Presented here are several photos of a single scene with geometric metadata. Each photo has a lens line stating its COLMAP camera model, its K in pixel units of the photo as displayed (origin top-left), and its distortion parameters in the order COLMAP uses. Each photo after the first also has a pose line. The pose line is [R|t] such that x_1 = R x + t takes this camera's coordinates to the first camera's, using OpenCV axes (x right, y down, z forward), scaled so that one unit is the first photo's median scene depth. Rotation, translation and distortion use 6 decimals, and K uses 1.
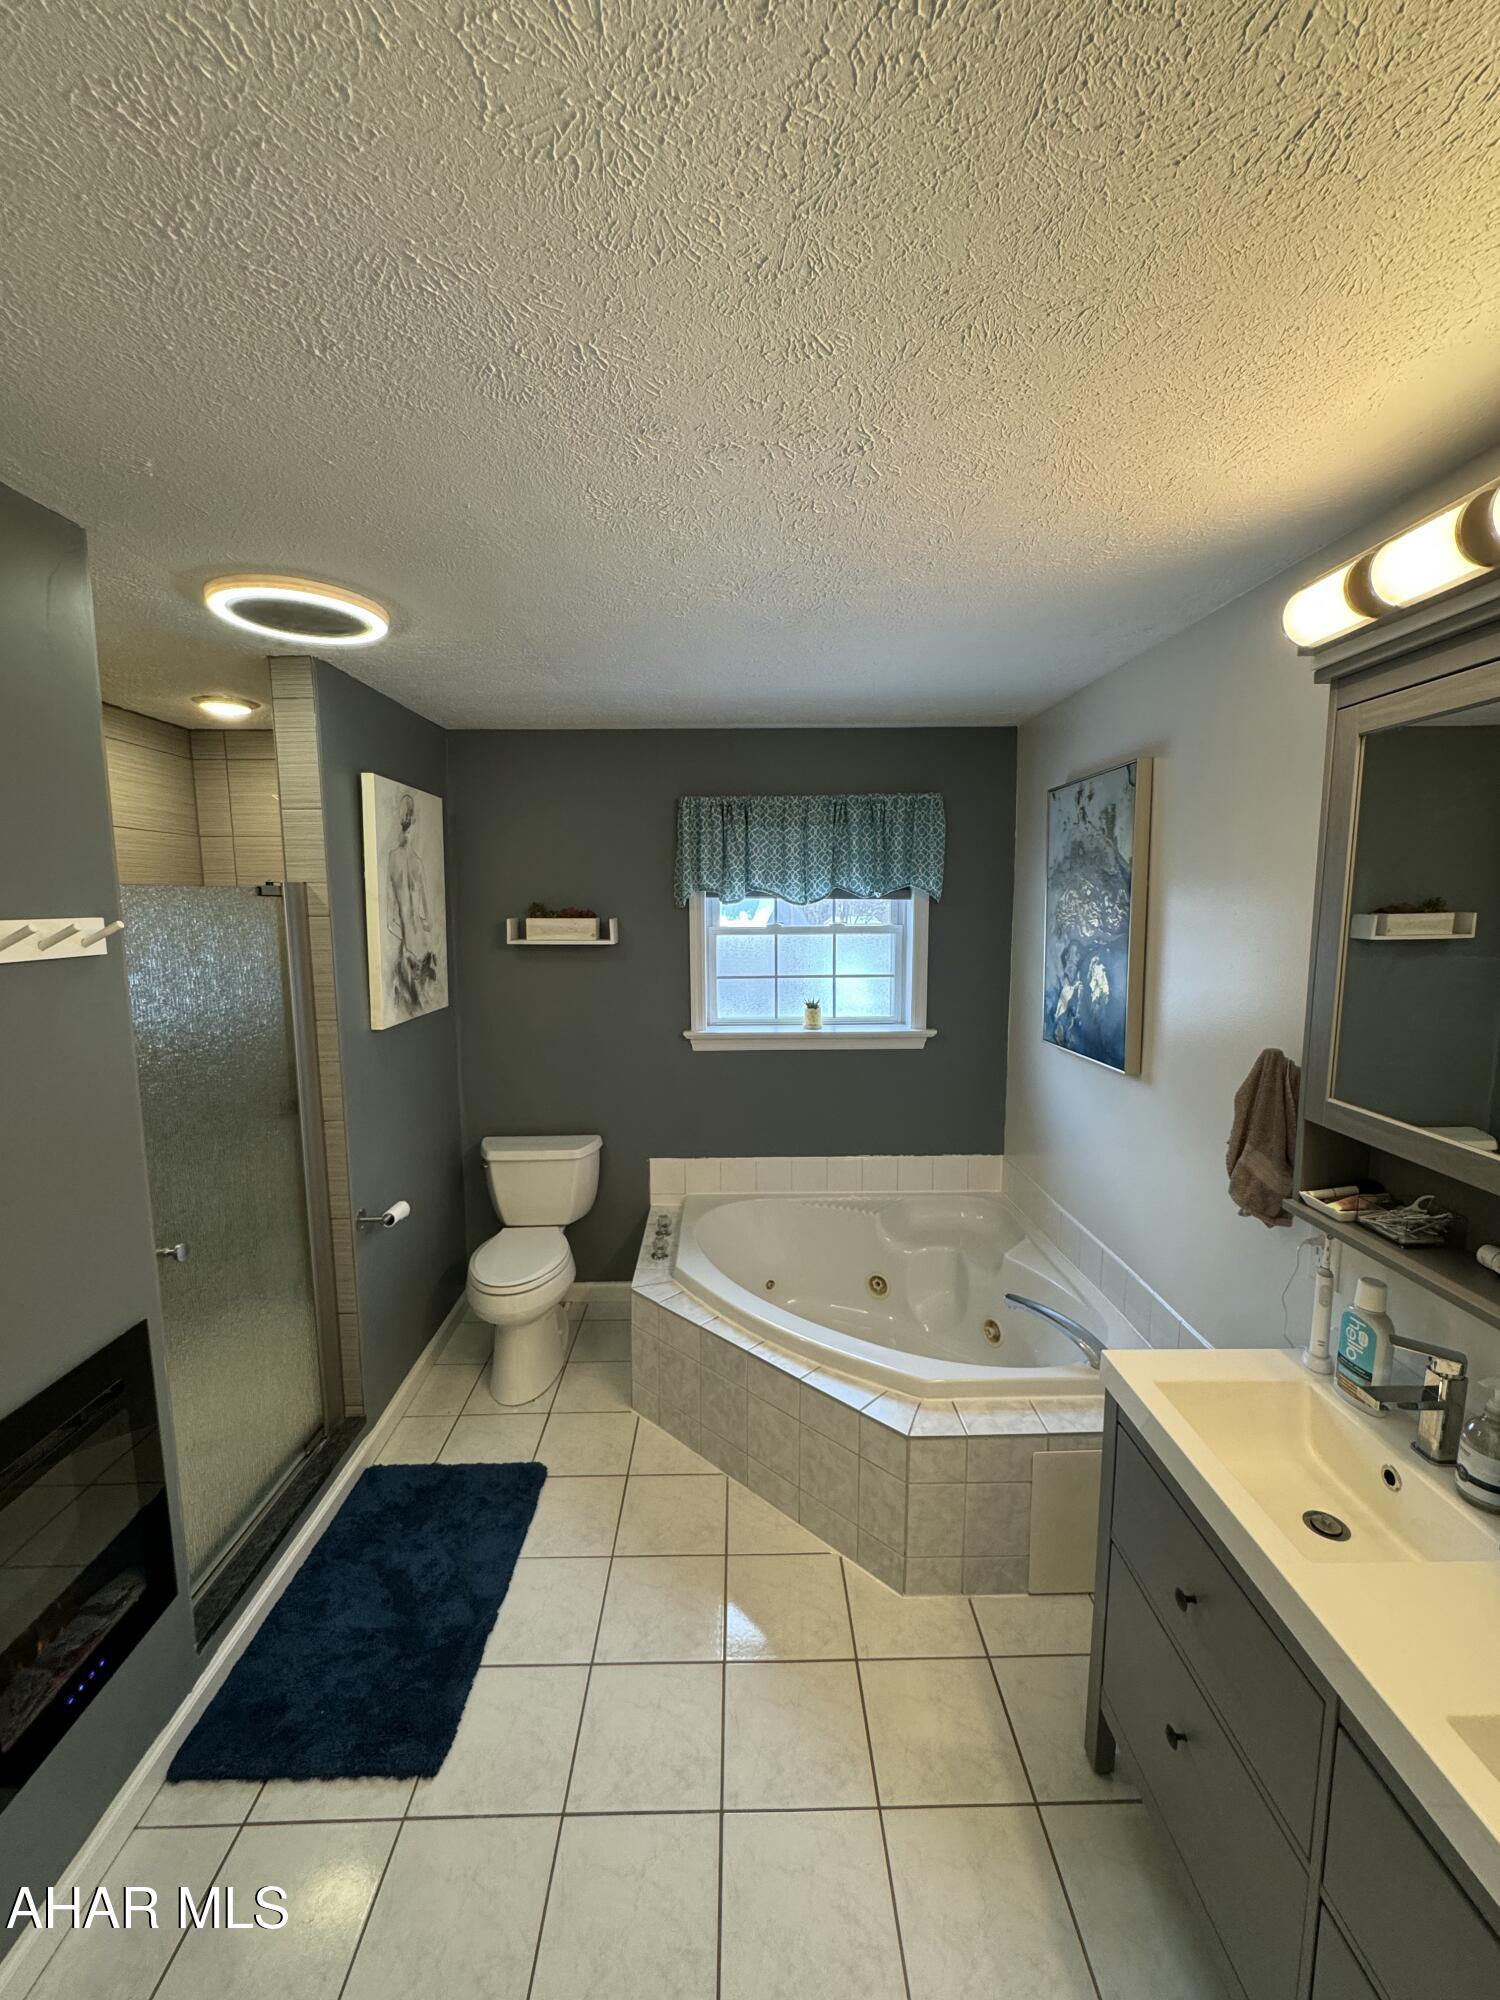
lens RADIAL K [[798.5, 0, 748.7], [0, 798.5, 998.5], [0, 0, 1]] dist [-0.002822, 0.000151]
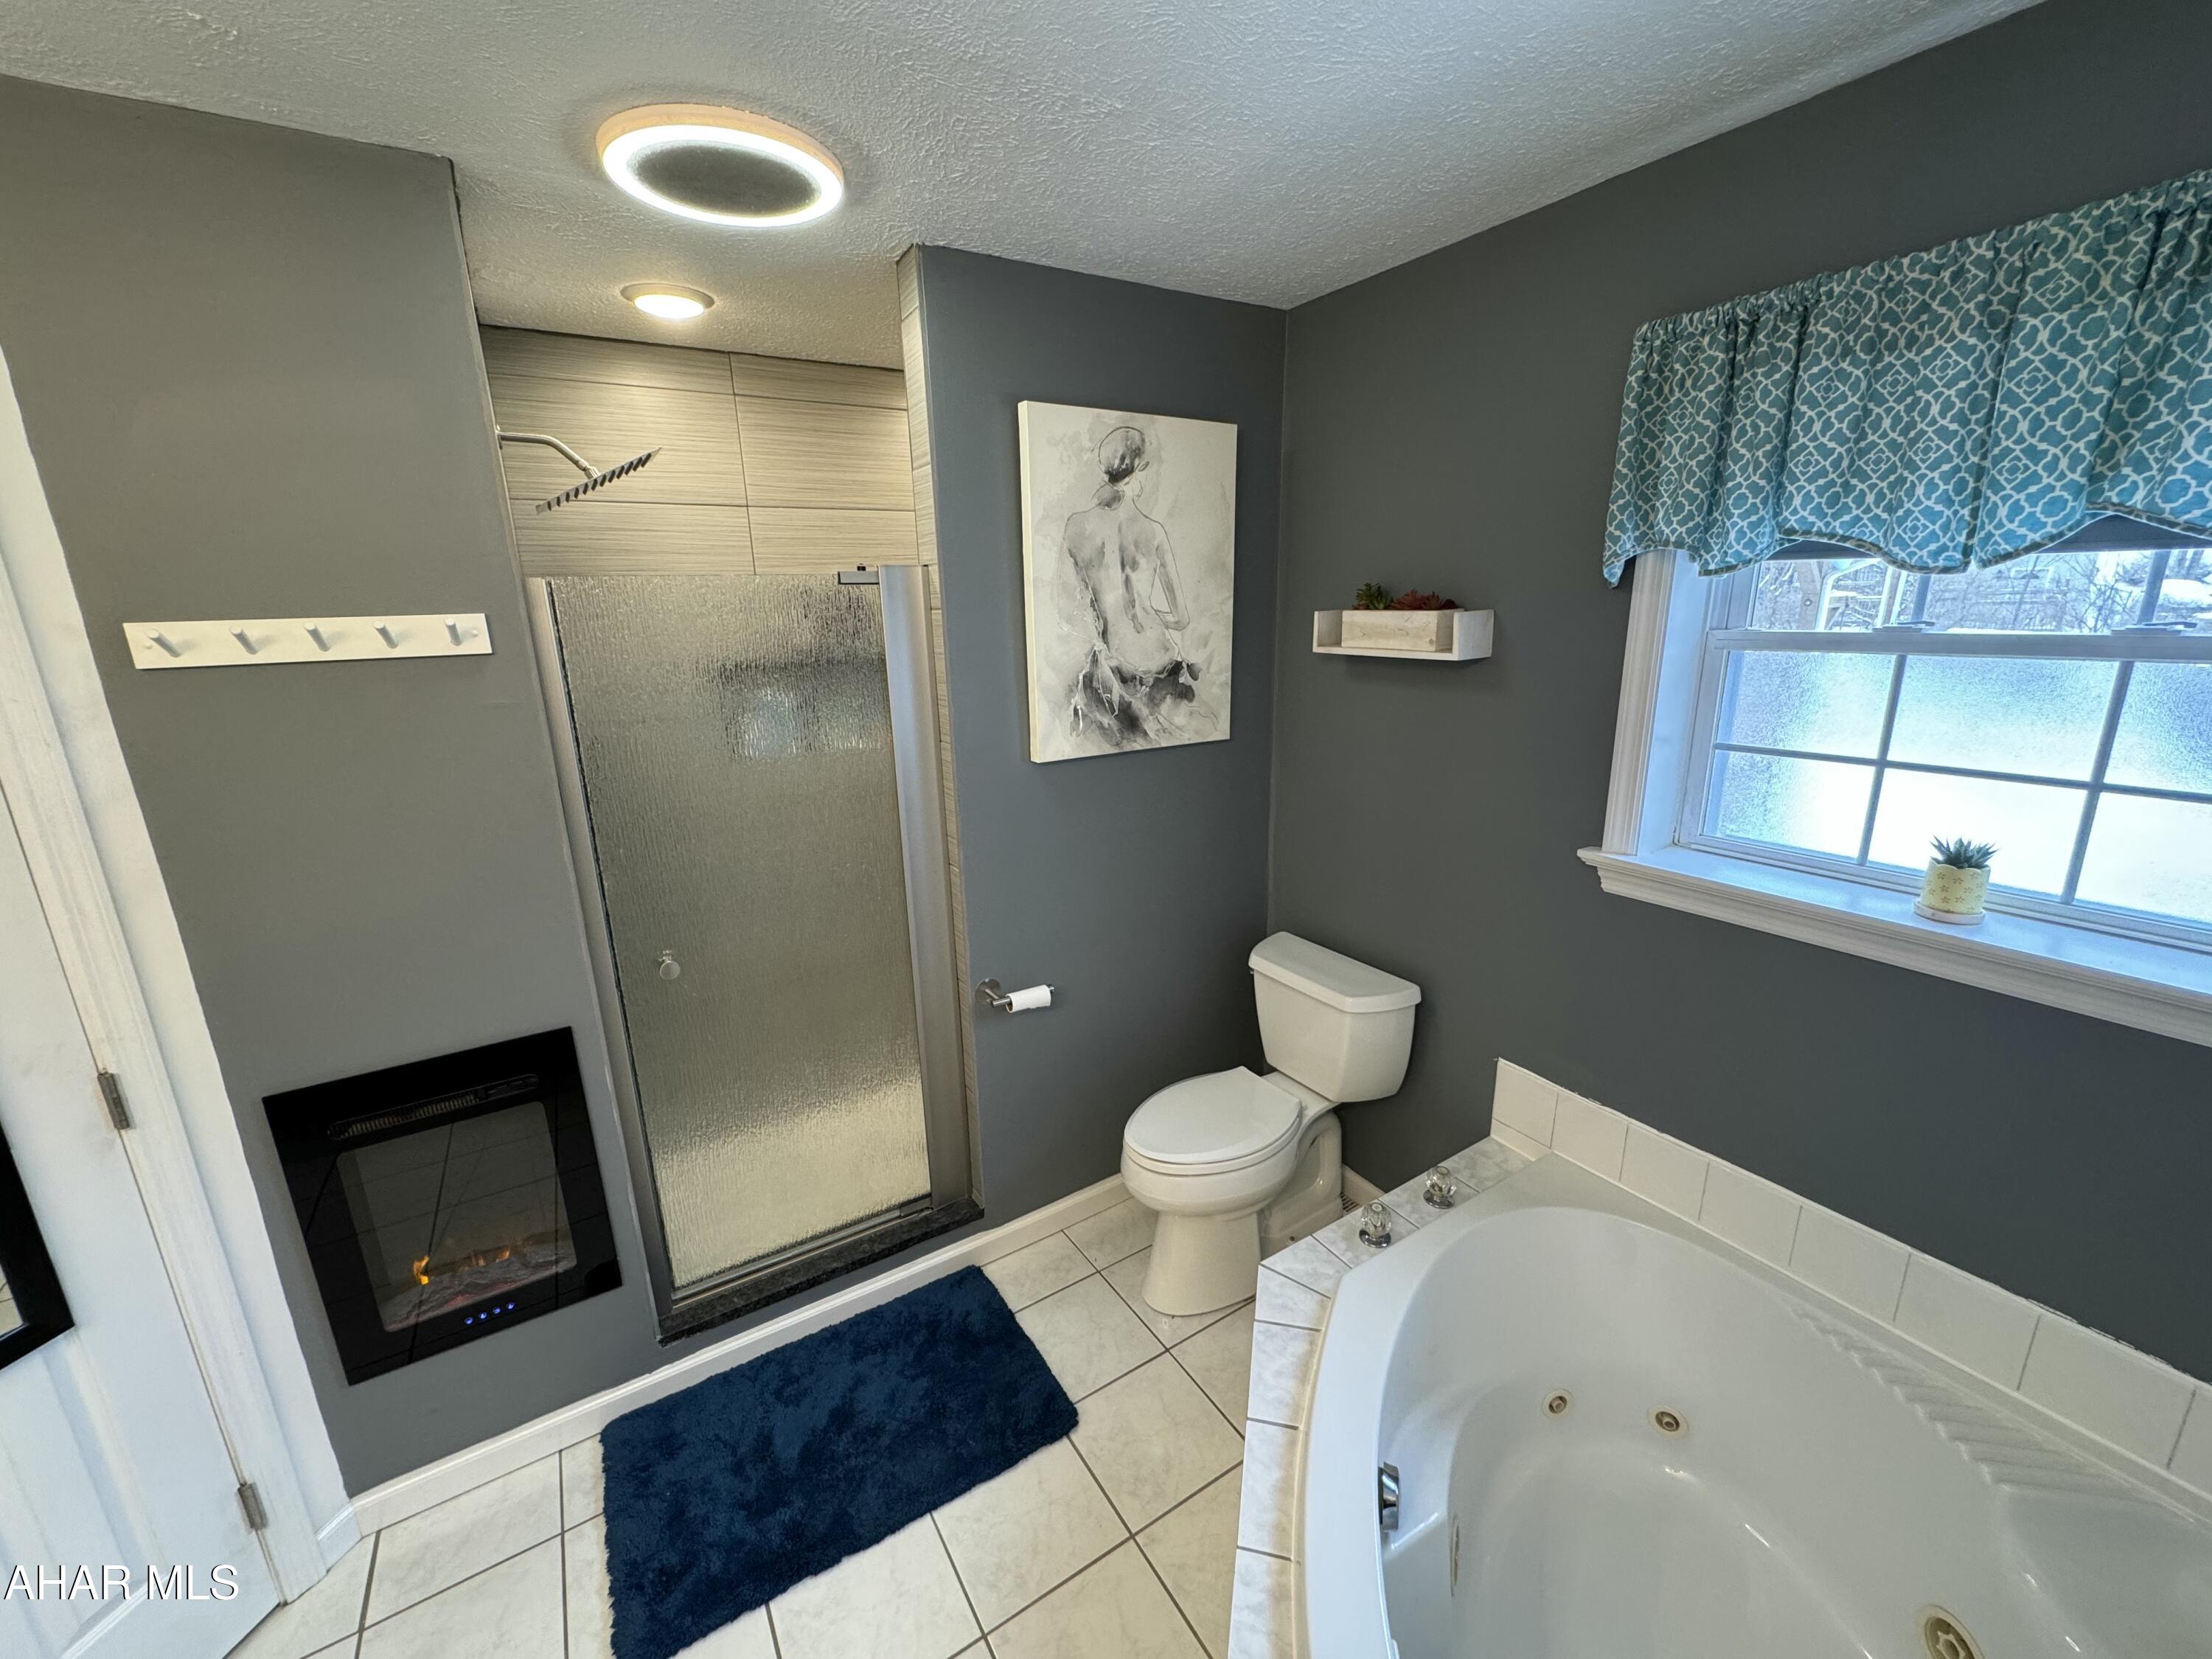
lens RADIAL K [[883.2, 0, 1106.3], [0, 883.2, 827.6], [0, 0, 1]] dist [-0.002822, 0.000151]
pose [[0.517369, 0.204333, -0.831010, 0.239677], [-0.083301, 0.978489, 0.188735, -0.054421], [0.851698, -0.028421, 0.523261, 0.527517]]
